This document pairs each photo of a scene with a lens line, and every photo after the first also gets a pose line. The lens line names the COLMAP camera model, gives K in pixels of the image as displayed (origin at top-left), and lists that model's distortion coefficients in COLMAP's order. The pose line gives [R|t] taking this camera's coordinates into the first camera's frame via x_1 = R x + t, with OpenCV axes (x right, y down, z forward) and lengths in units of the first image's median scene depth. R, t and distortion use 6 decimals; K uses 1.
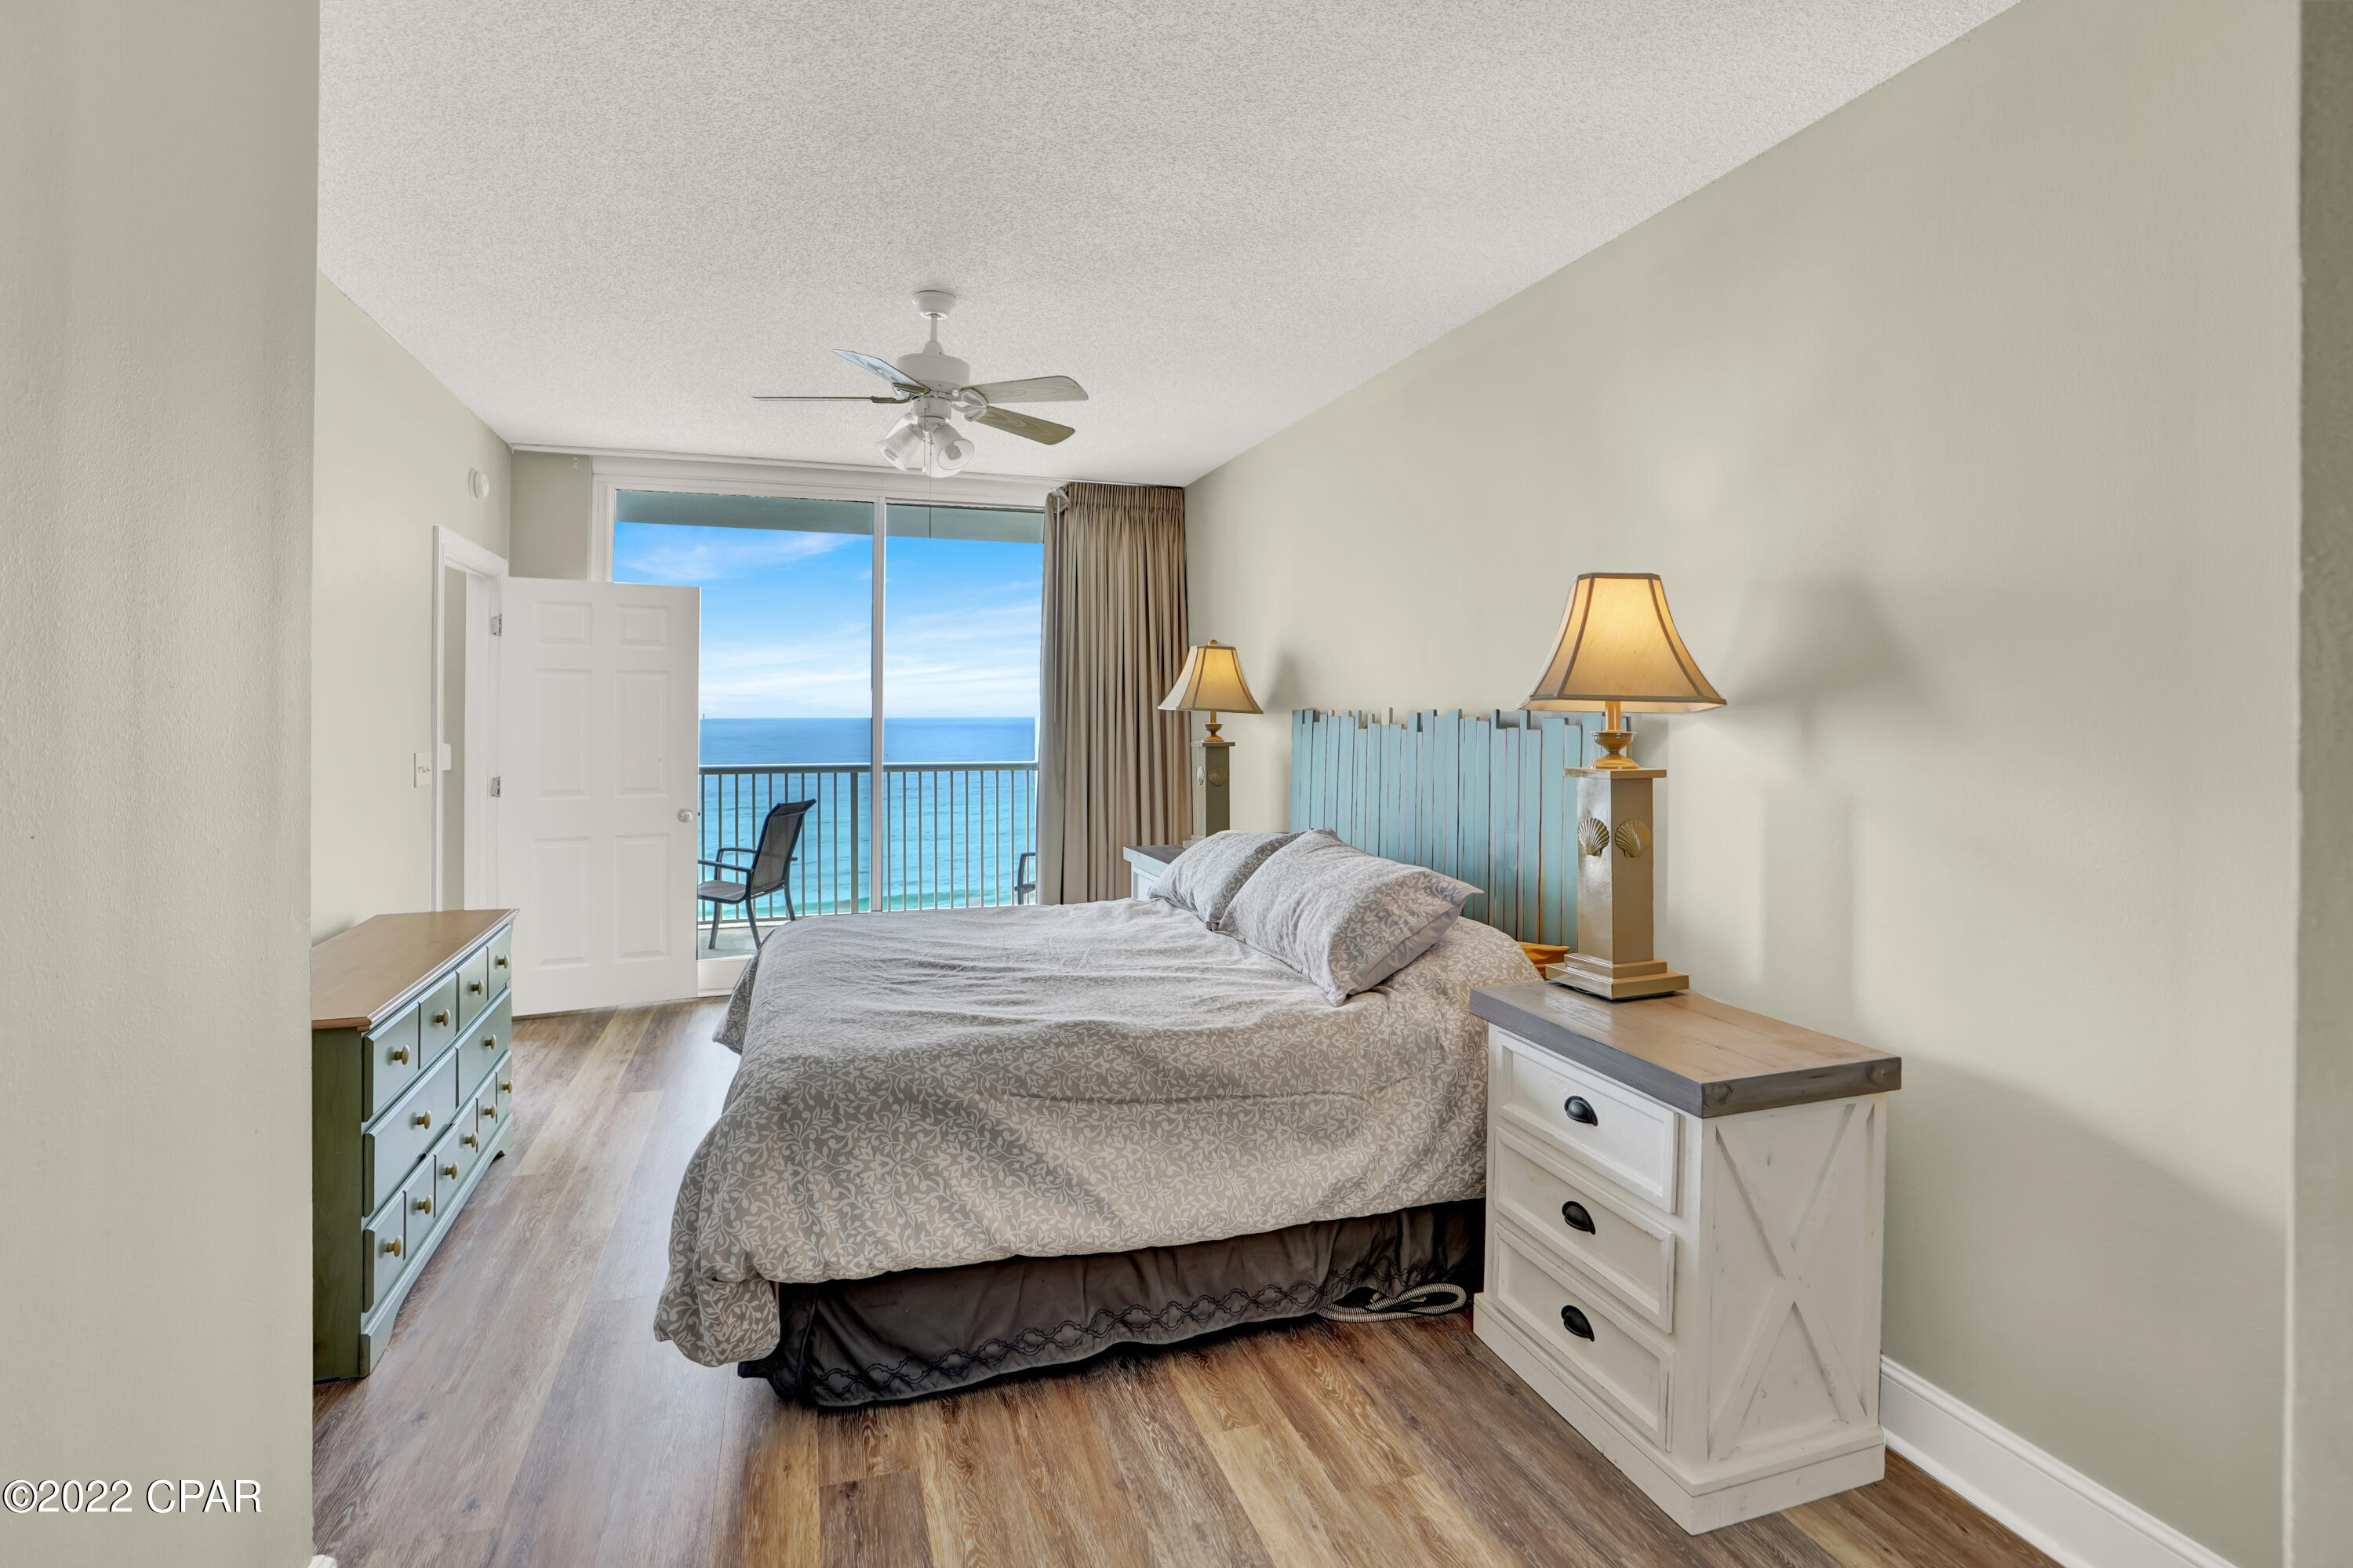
lens RADIAL K [[1098.7, 0, 1244.4], [0, 1098.7, 725.4], [0, 0, 1]] dist [-0.064684, 0.025937]
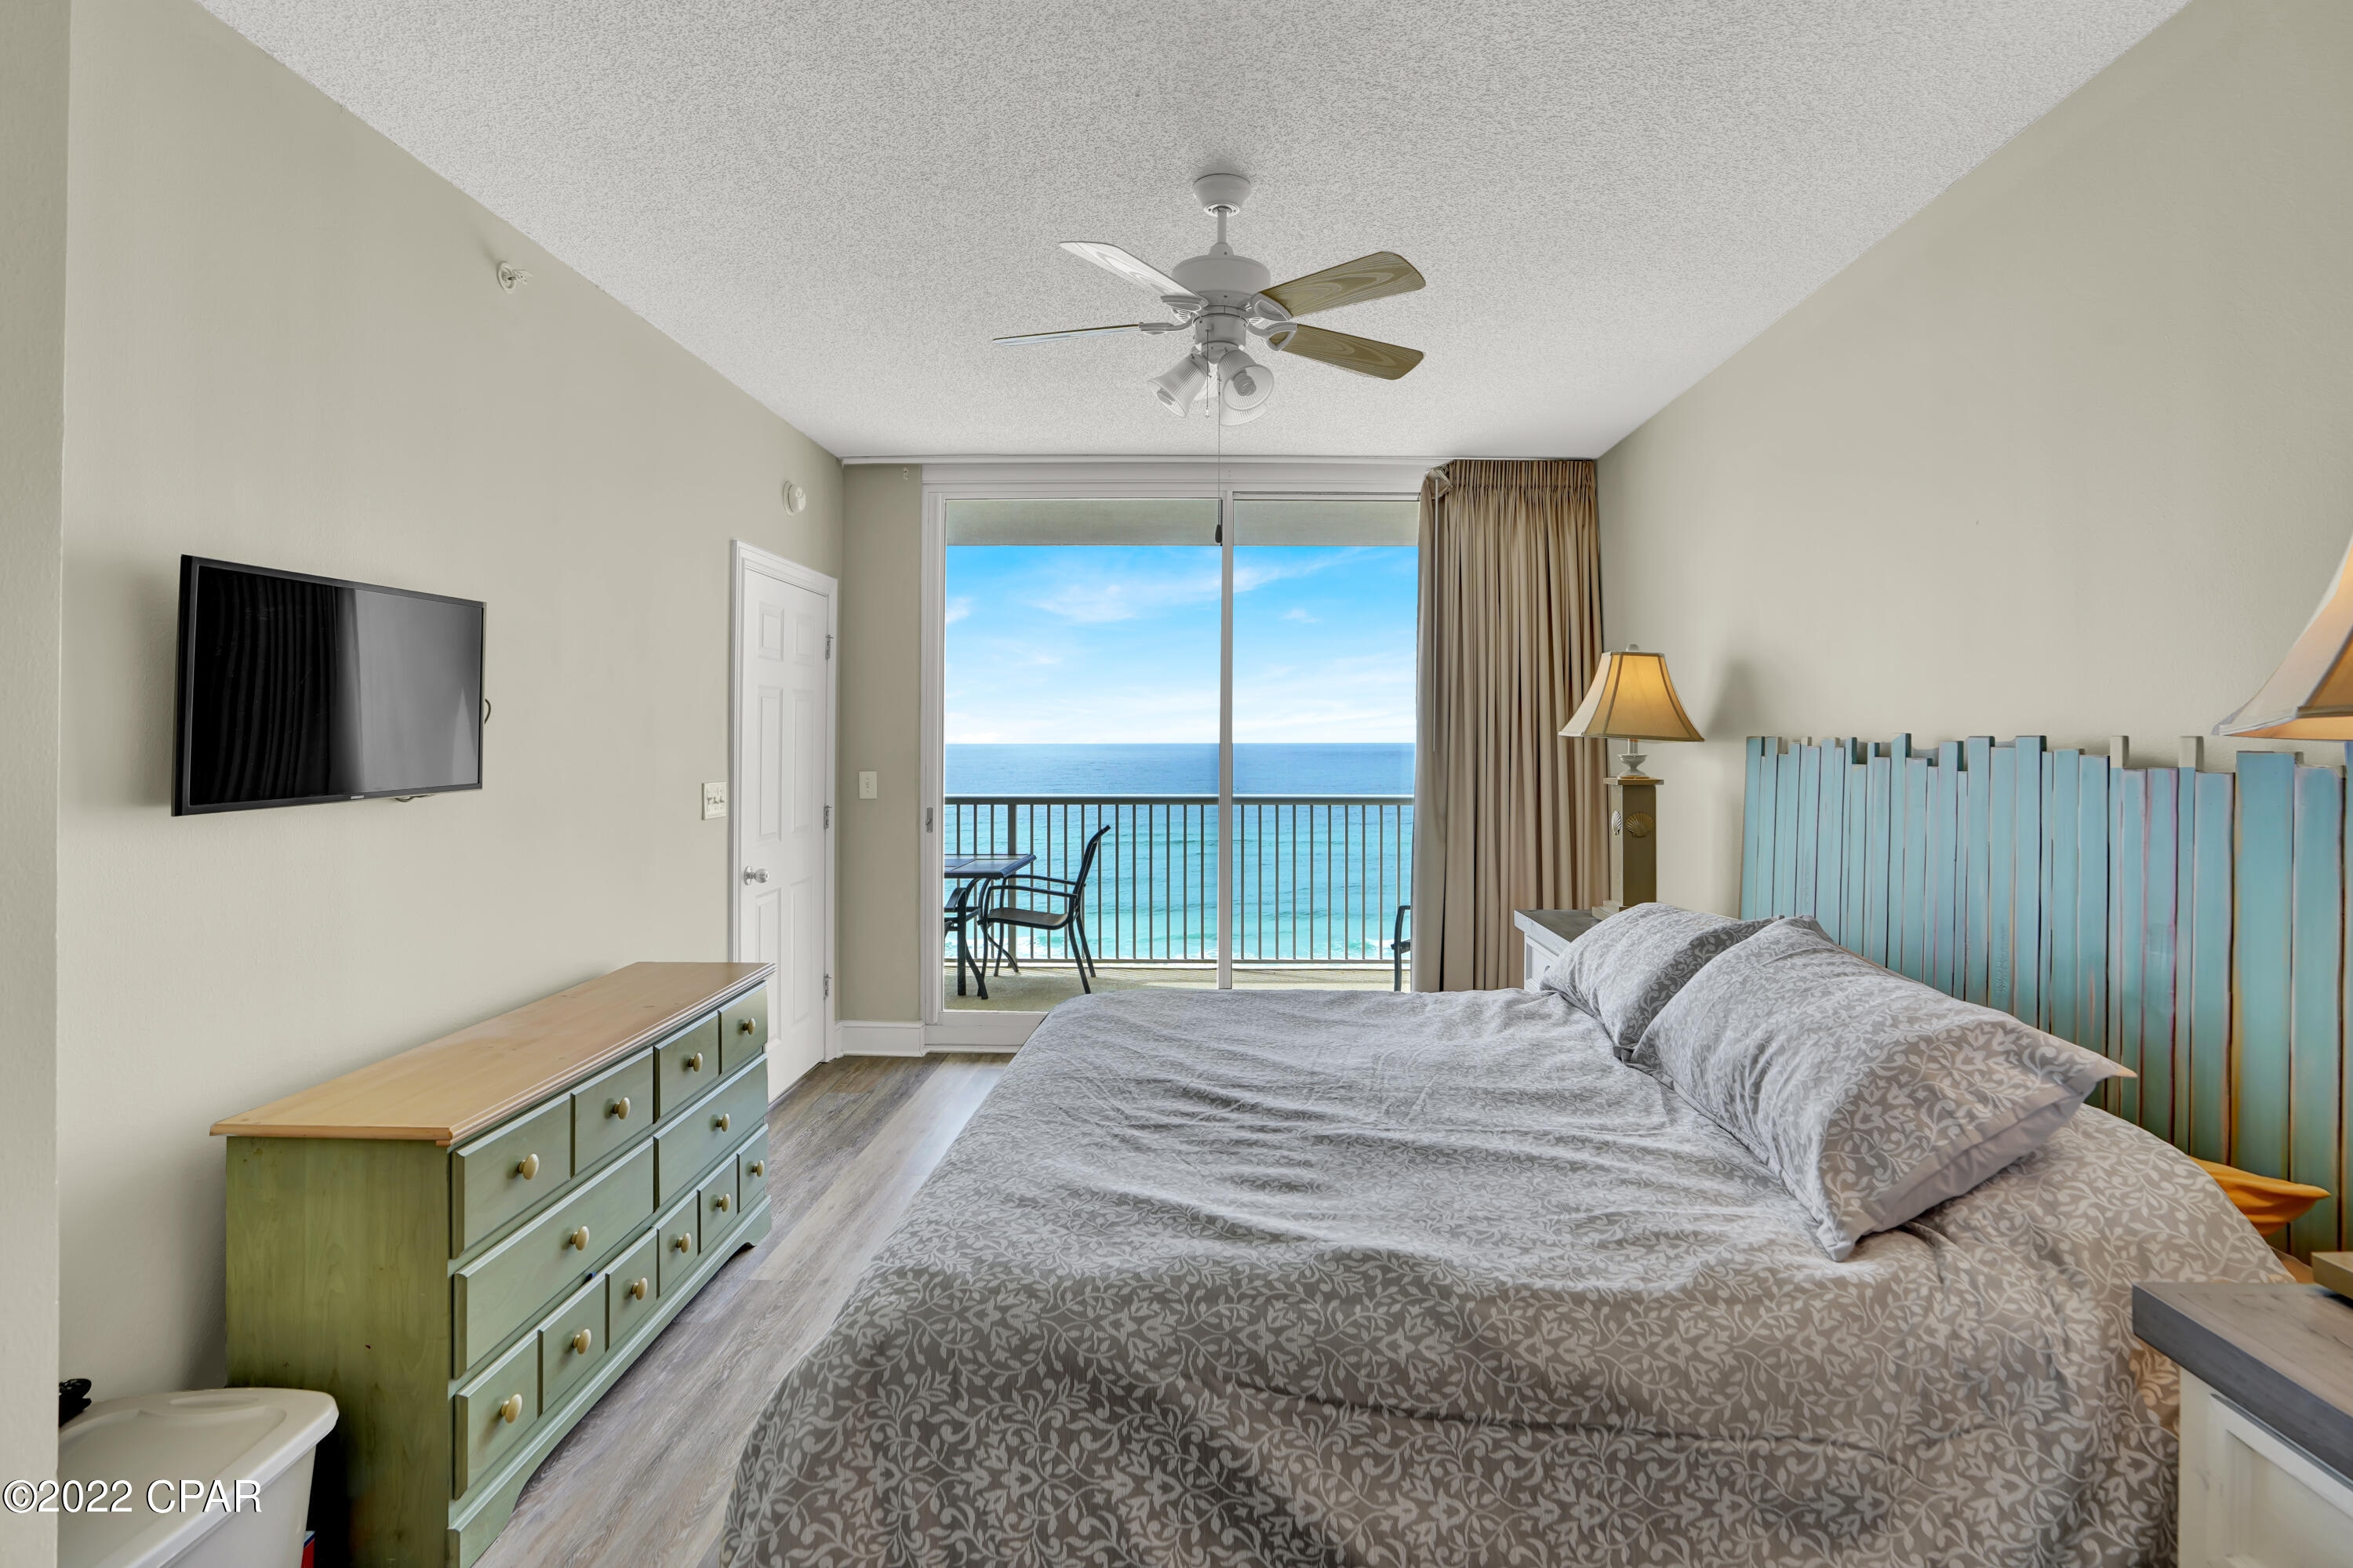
lens RADIAL K [[1098.7, 0, 1244.4], [0, 1098.7, 725.4], [0, 0, 1]] dist [-0.064684, 0.025937]
pose [[0.927288, -0.003323, -0.374333, 0.007850], [-0.005649, 0.999723, -0.022868, -0.005867], [0.374306, 0.023320, 0.927012, 0.372002]]
